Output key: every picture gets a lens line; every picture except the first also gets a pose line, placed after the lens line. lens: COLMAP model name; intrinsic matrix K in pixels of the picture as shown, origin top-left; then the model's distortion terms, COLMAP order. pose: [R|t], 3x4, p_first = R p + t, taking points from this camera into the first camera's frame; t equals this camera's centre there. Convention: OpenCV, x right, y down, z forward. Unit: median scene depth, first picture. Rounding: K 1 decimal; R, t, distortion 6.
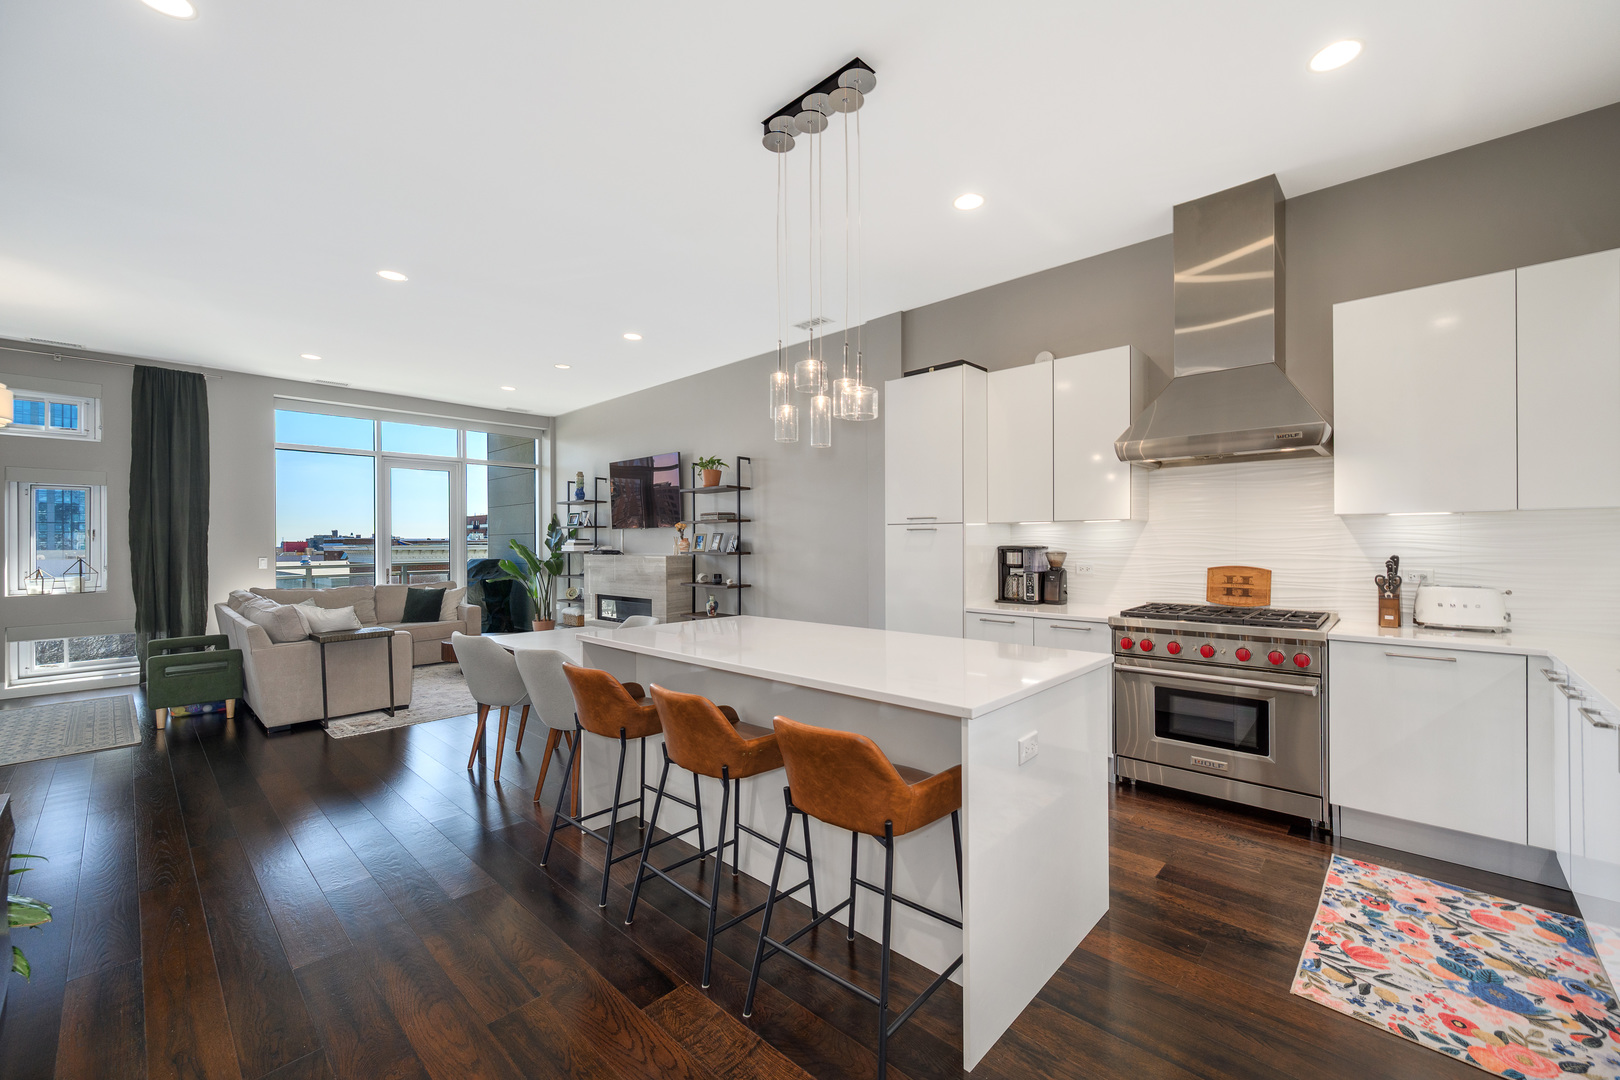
lens RADIAL K [[635.1, 0, 815.3], [0, 635.1, 551.2], [0, 0, 1]] dist [0.000635, 0.000087]
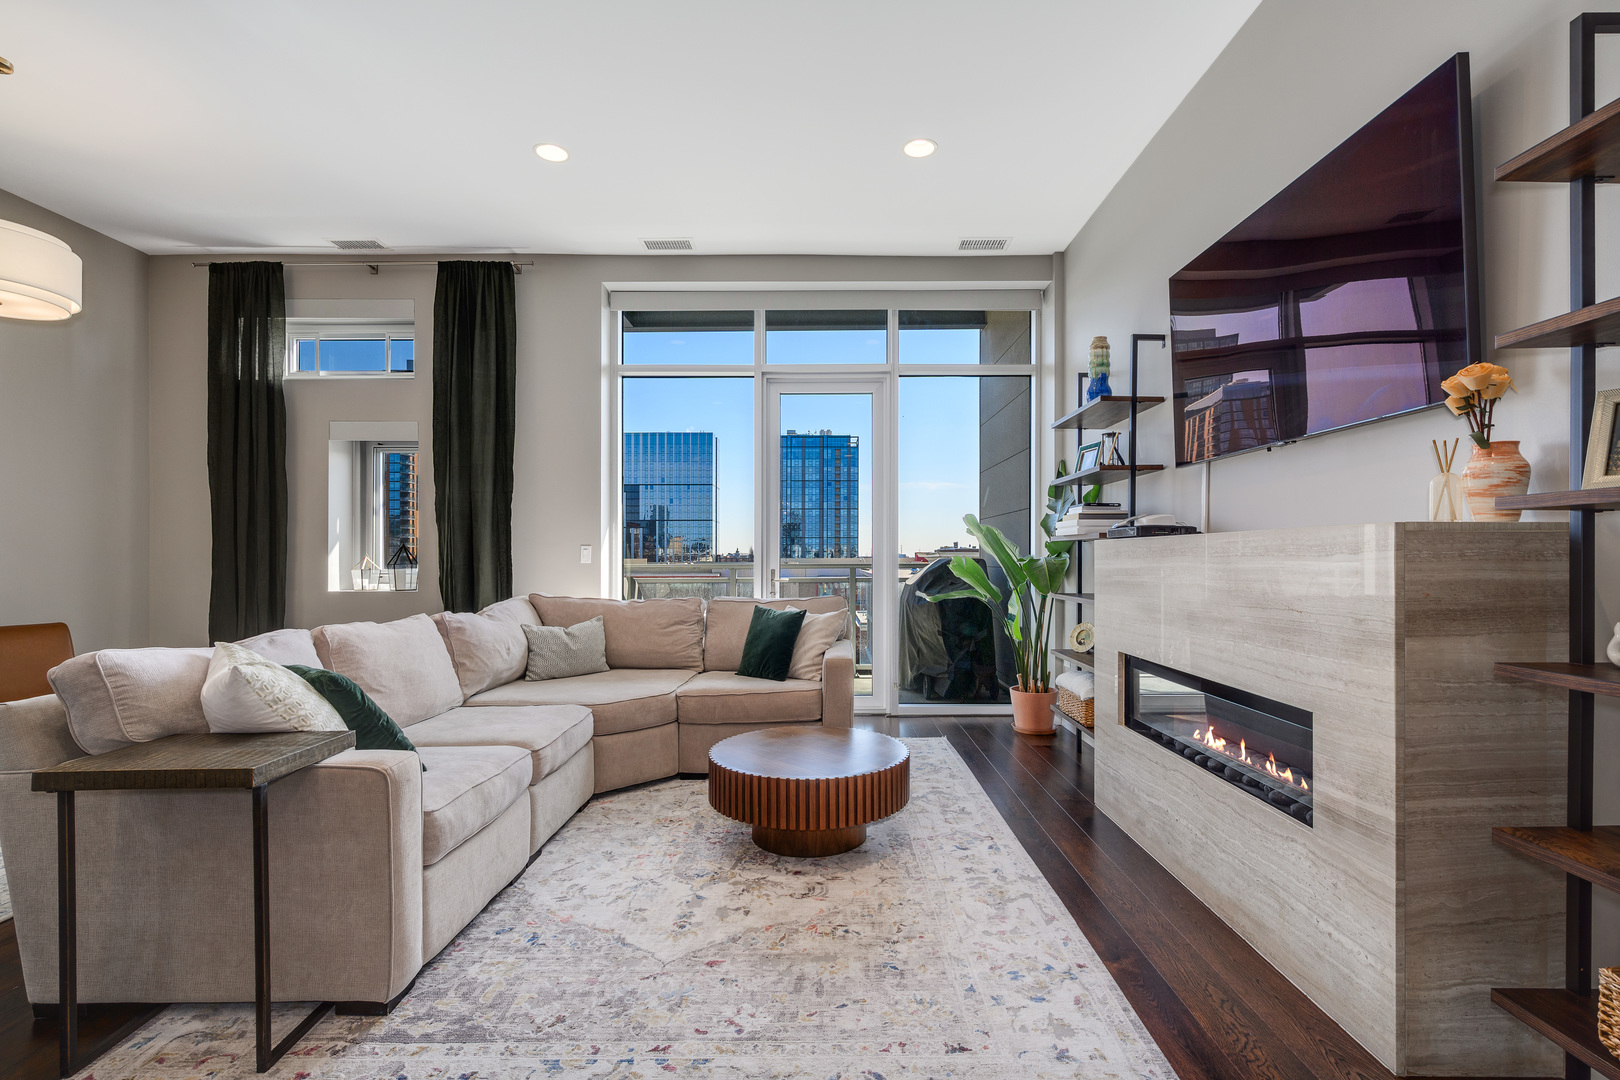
lens RADIAL K [[751.5, 0, 832.3], [0, 751.5, 556.8], [0, 0, 1]] dist [0.000430, 0.000045]
pose [[0.702412, 0.003405, -0.711763, -0.168810], [-0.005336, 0.999986, -0.000482, 0.016594], [0.711751, 0.004136, 0.702420, 0.617841]]
